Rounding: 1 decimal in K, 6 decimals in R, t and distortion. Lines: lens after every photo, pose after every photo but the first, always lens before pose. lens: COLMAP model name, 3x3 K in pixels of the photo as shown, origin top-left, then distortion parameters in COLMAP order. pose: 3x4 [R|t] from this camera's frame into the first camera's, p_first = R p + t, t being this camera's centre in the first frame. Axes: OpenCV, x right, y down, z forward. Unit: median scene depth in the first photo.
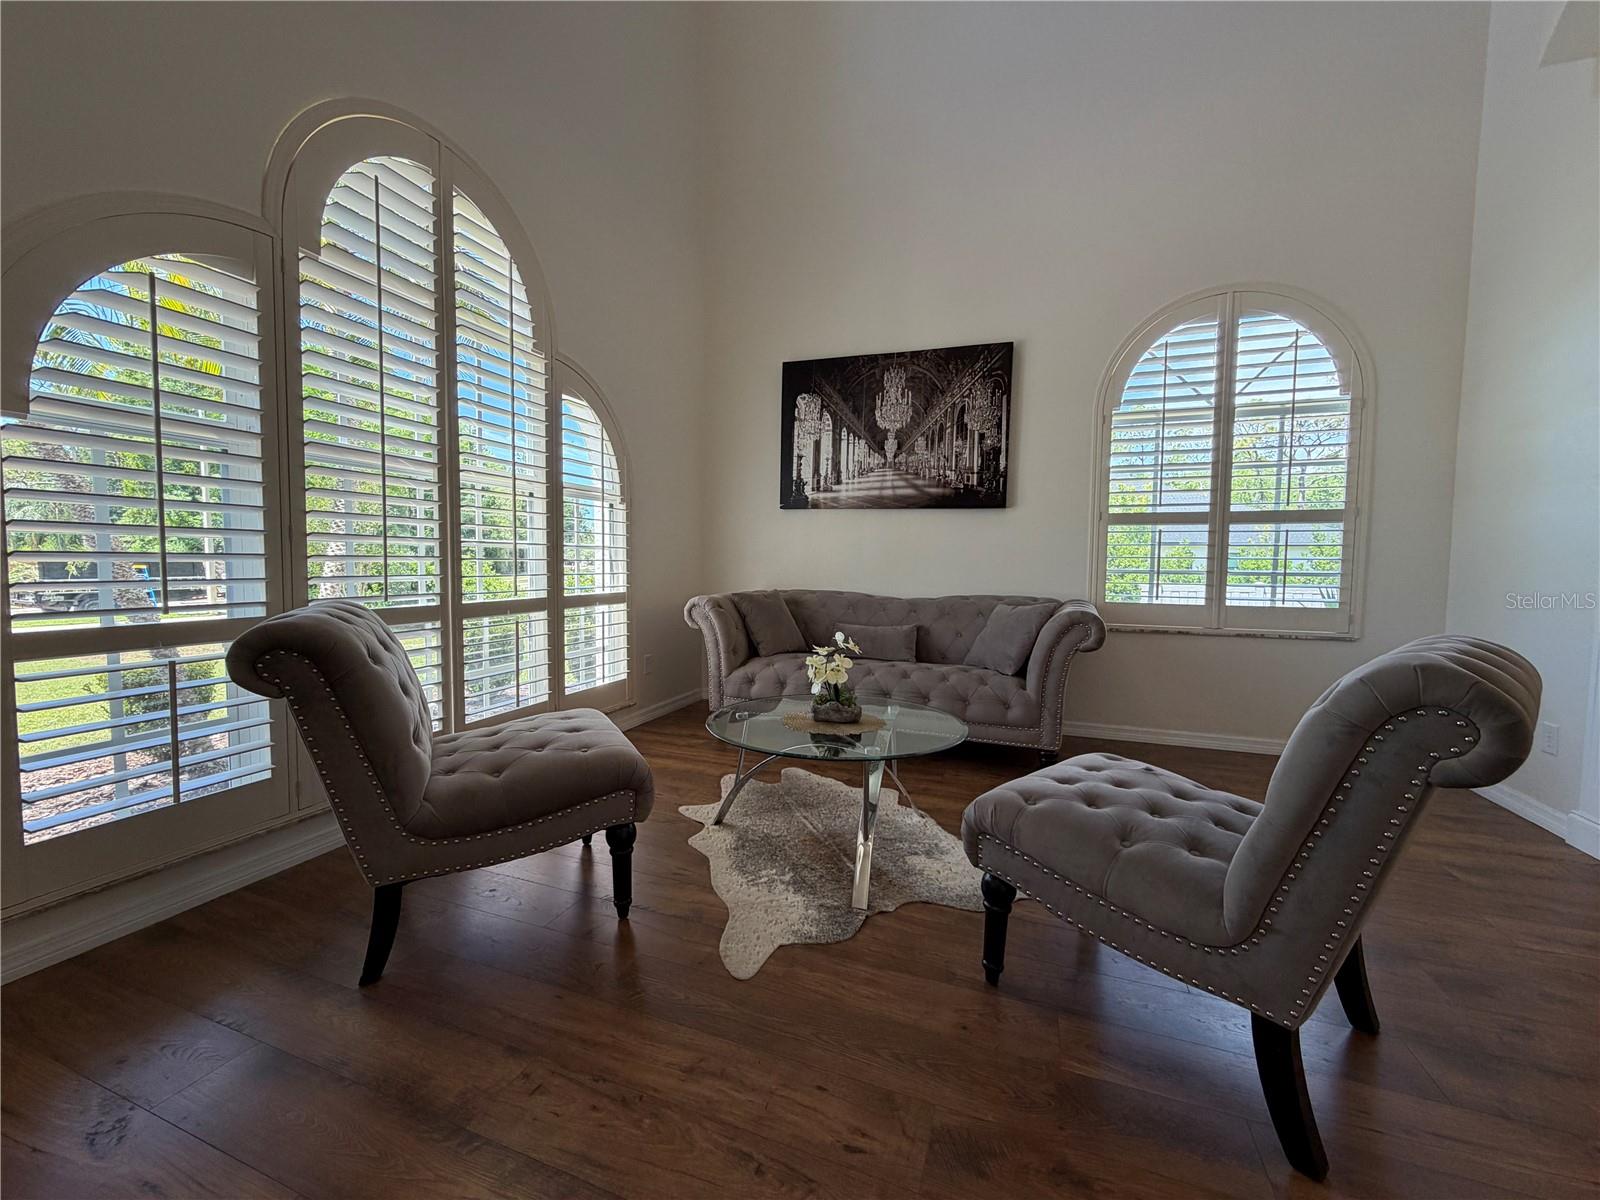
lens RADIAL K [[628.0, 0, 798.1], [0, 628.0, 595.5], [0, 0, 1]] dist [0.003614, 0.000355]
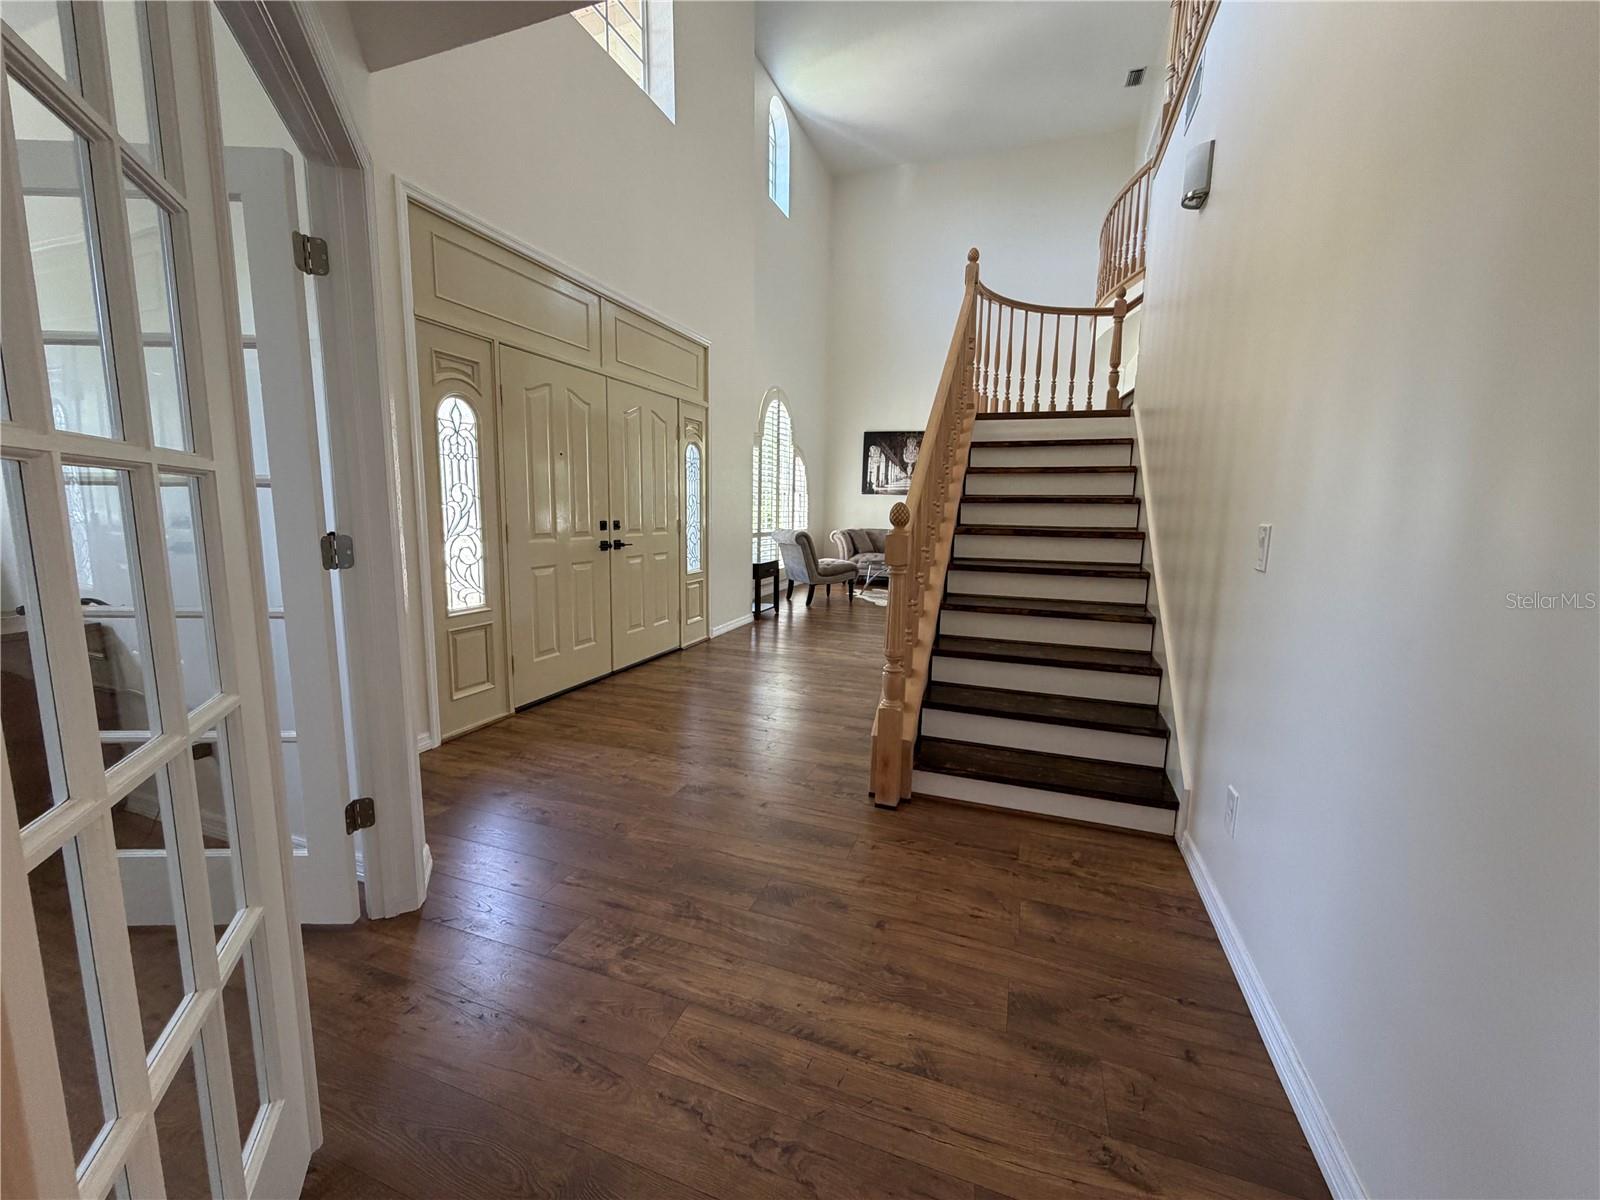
lens RADIAL K [[628.0, 0, 801.7], [0, 628.0, 594.5], [0, 0, 1]] dist [0.003614, 0.000355]
pose [[0.999951, 0.006319, 0.007578, -0.277620], [-0.006924, 0.996555, 0.082648, 0.046063], [-0.007029, -0.082696, 0.996550, -1.422919]]
